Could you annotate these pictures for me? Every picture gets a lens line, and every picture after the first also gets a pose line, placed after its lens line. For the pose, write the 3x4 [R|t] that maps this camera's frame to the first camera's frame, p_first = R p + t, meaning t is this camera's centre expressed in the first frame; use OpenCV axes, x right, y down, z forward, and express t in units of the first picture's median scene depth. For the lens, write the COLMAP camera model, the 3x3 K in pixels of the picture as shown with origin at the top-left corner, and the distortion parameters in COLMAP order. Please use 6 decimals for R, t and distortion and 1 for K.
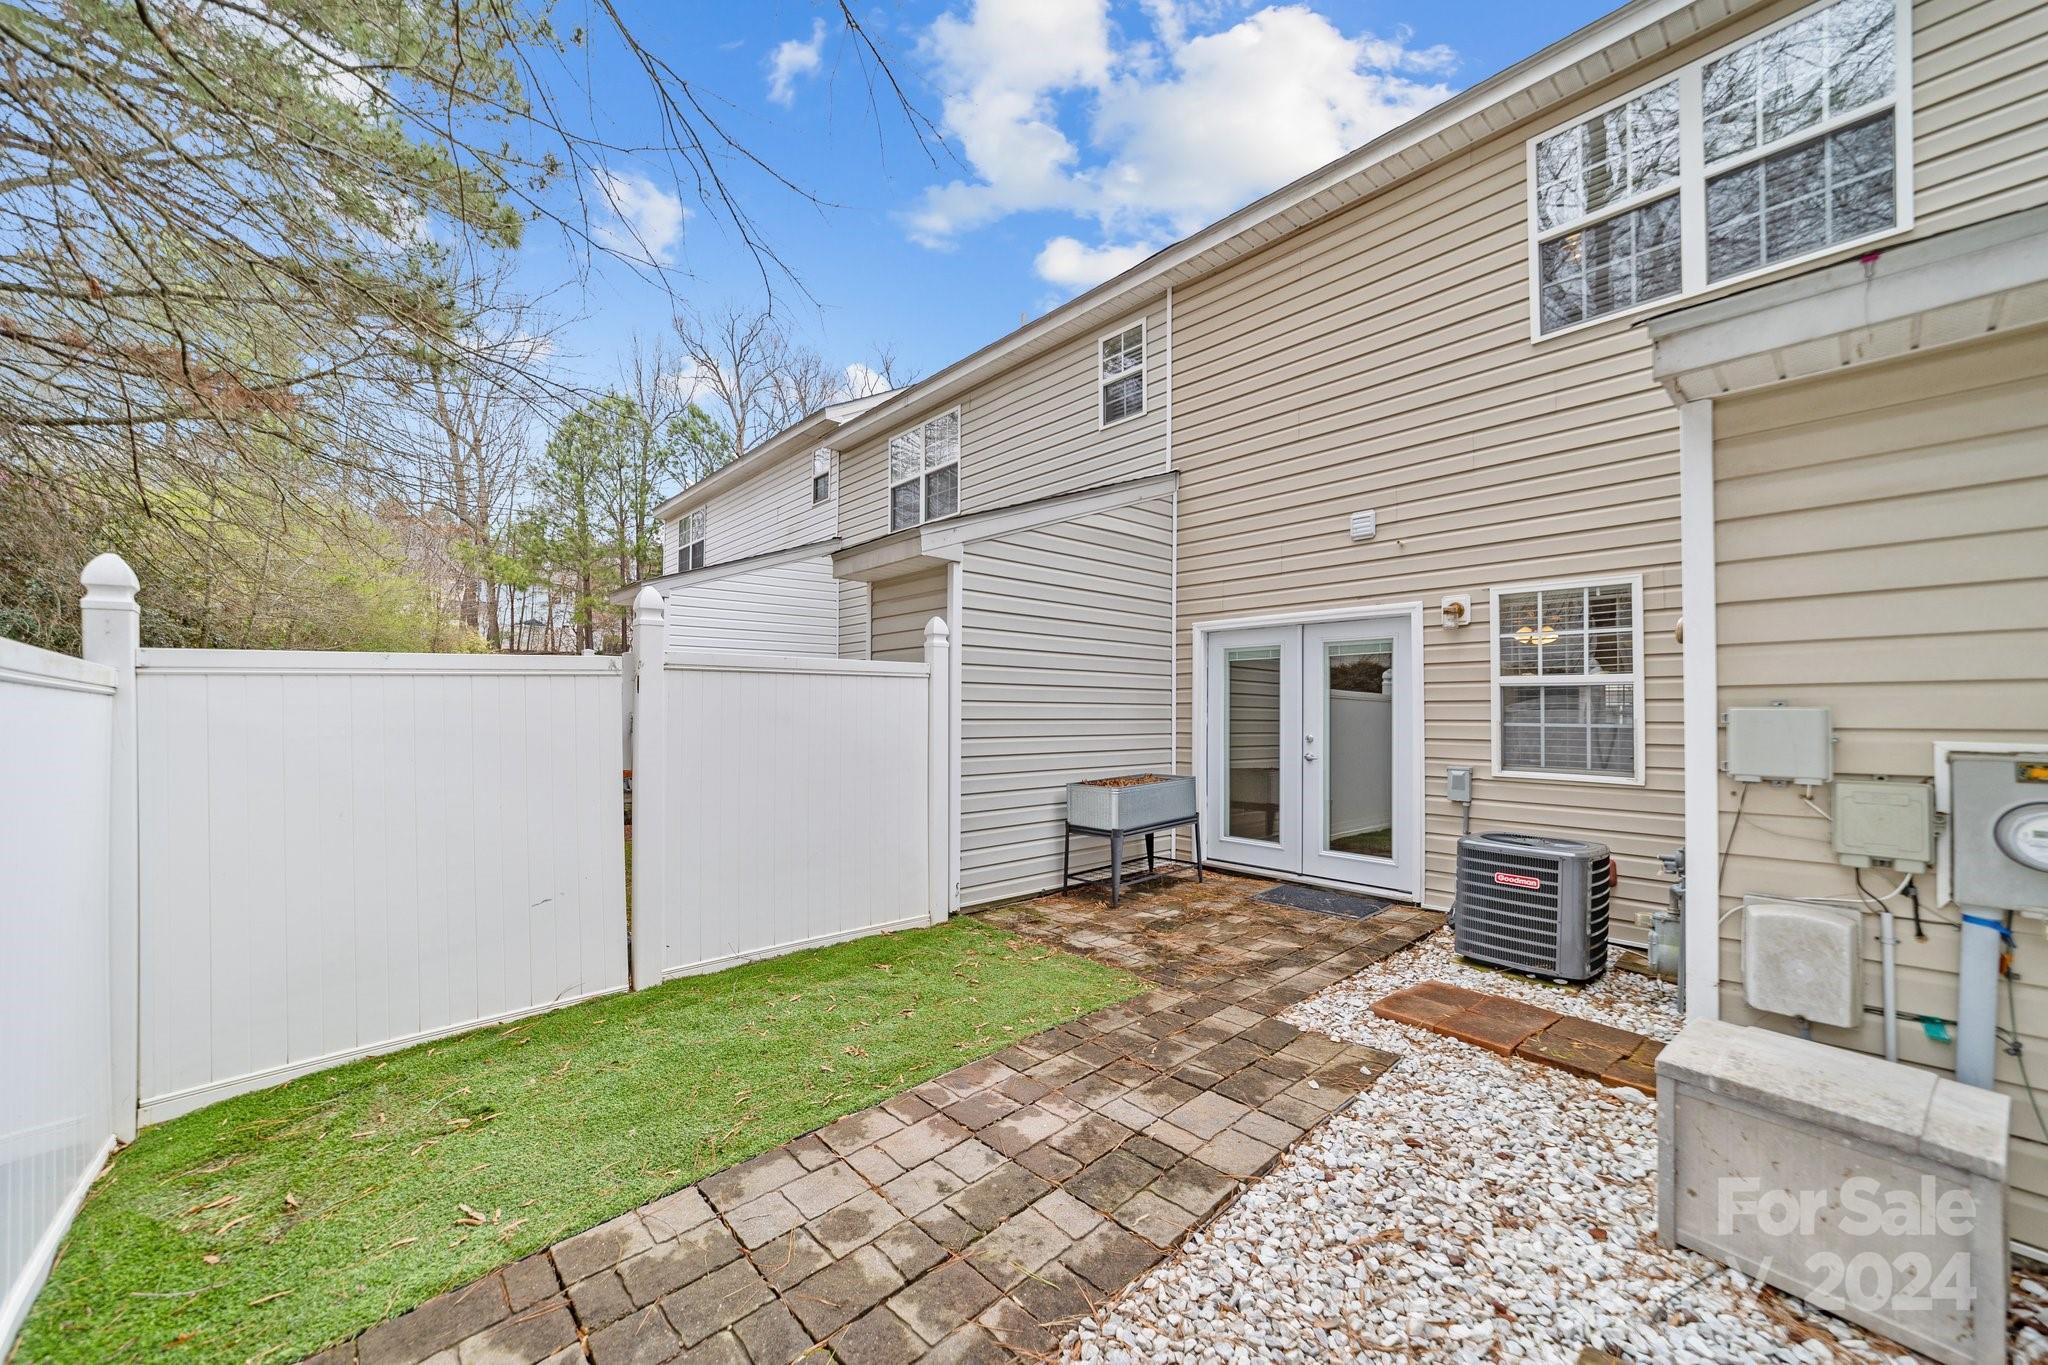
lens RADIAL K [[792.2, 0, 1036.2], [0, 792.2, 694.4], [0, 0, 1]] dist [-0.017521, 0.008629]
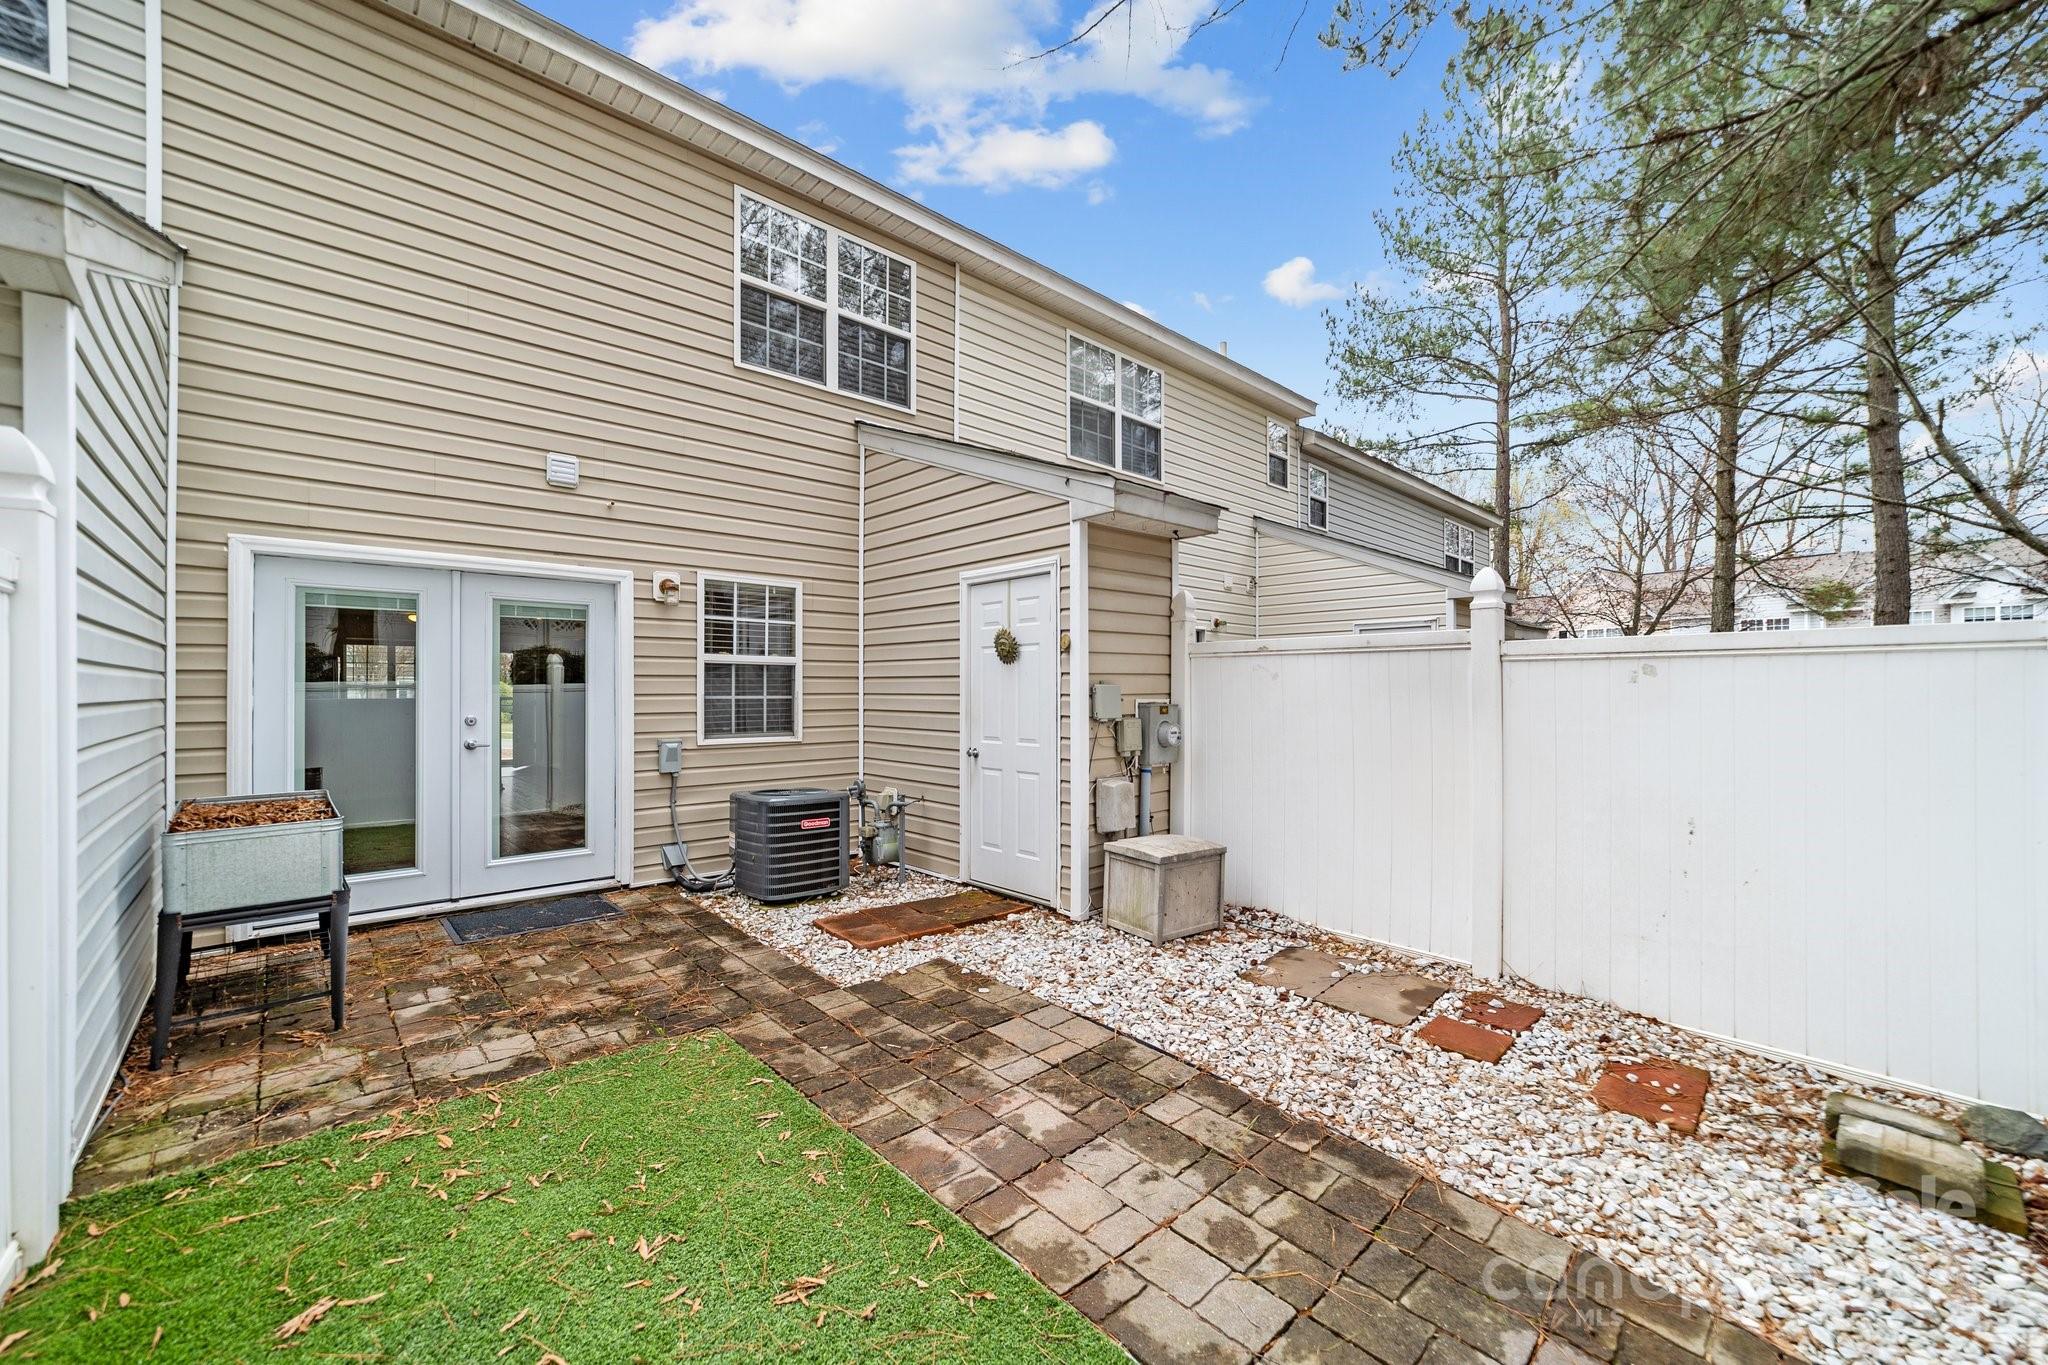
lens RADIAL K [[792.2, 0, 1033.4], [0, 792.2, 688.1], [0, 0, 1]] dist [-0.017521, 0.008629]
pose [[-0.002859, -0.003078, 0.999991, -0.560537], [-0.022969, 0.999732, 0.003012, 0.012321], [-0.999732, -0.022961, -0.002929, 0.599414]]
